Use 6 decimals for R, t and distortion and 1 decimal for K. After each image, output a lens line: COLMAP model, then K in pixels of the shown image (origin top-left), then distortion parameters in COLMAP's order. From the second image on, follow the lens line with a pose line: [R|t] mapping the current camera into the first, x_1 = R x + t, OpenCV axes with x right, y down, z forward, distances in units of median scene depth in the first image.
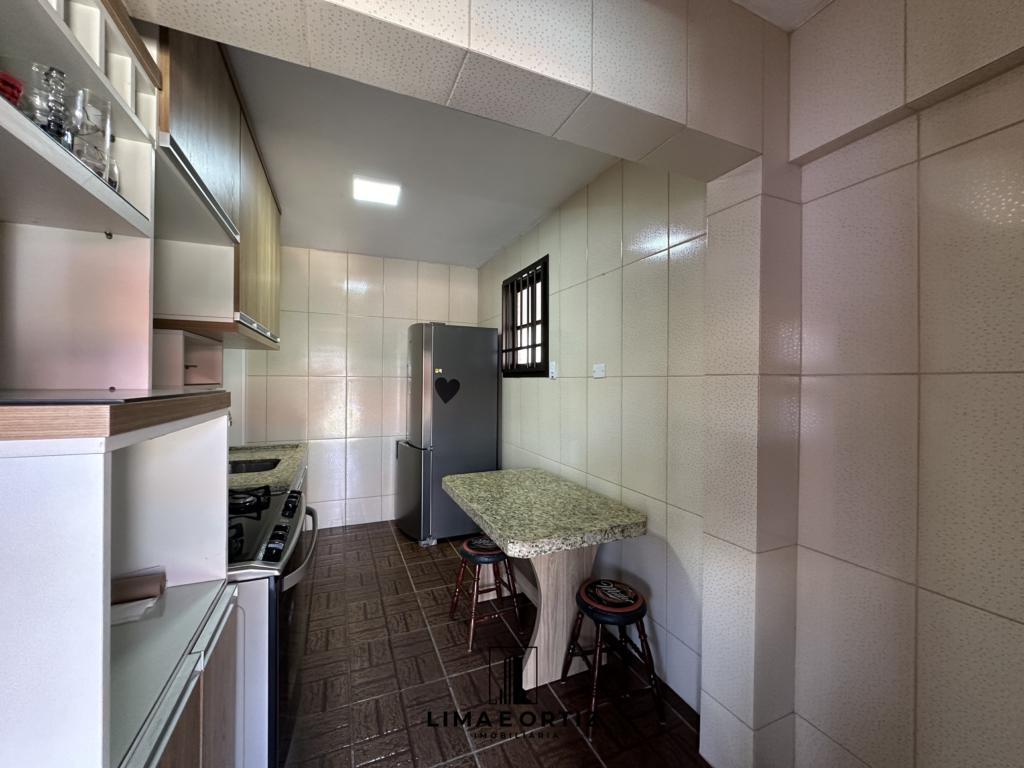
lens RADIAL K [[408.5, 0, 513.8], [0, 408.5, 382.4], [0, 0, 1]] dist [-0.004091, 0.000646]
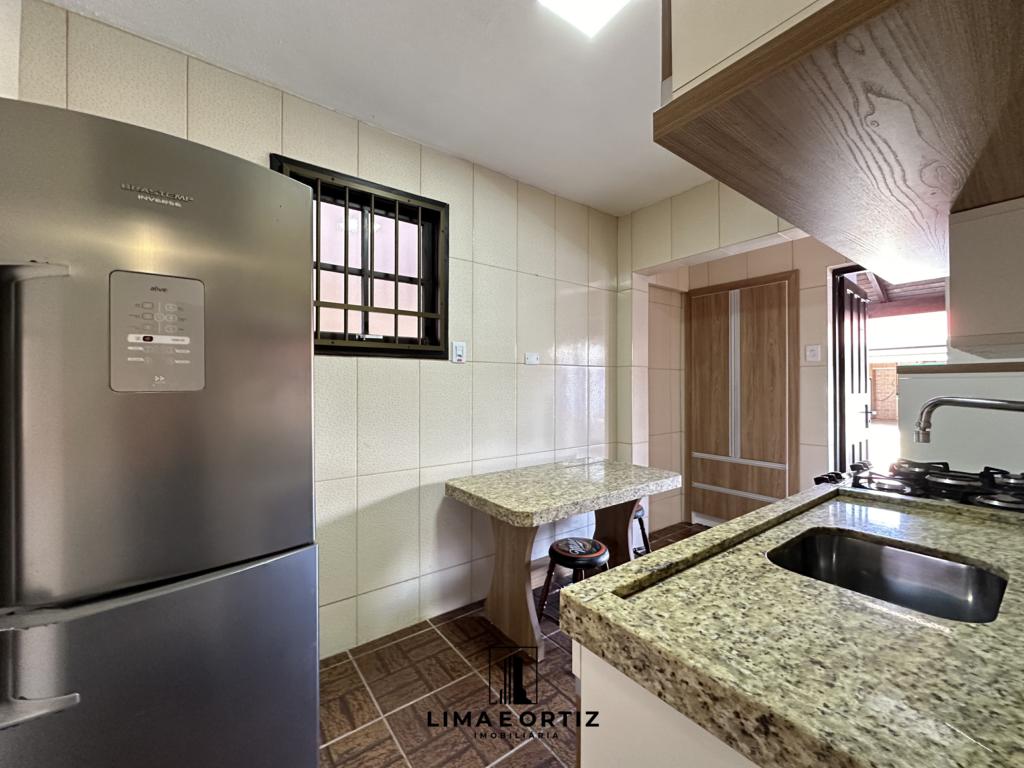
lens RADIAL K [[408.5, 0, 511.6], [0, 408.5, 382.3], [0, 0, 1]] dist [-0.004091, 0.000646]
pose [[-0.231061, -0.001852, 0.972938, -0.805122], [0.004891, 0.999983, 0.003065, 0.032140], [-0.972927, 0.005467, -0.231048, 1.207471]]
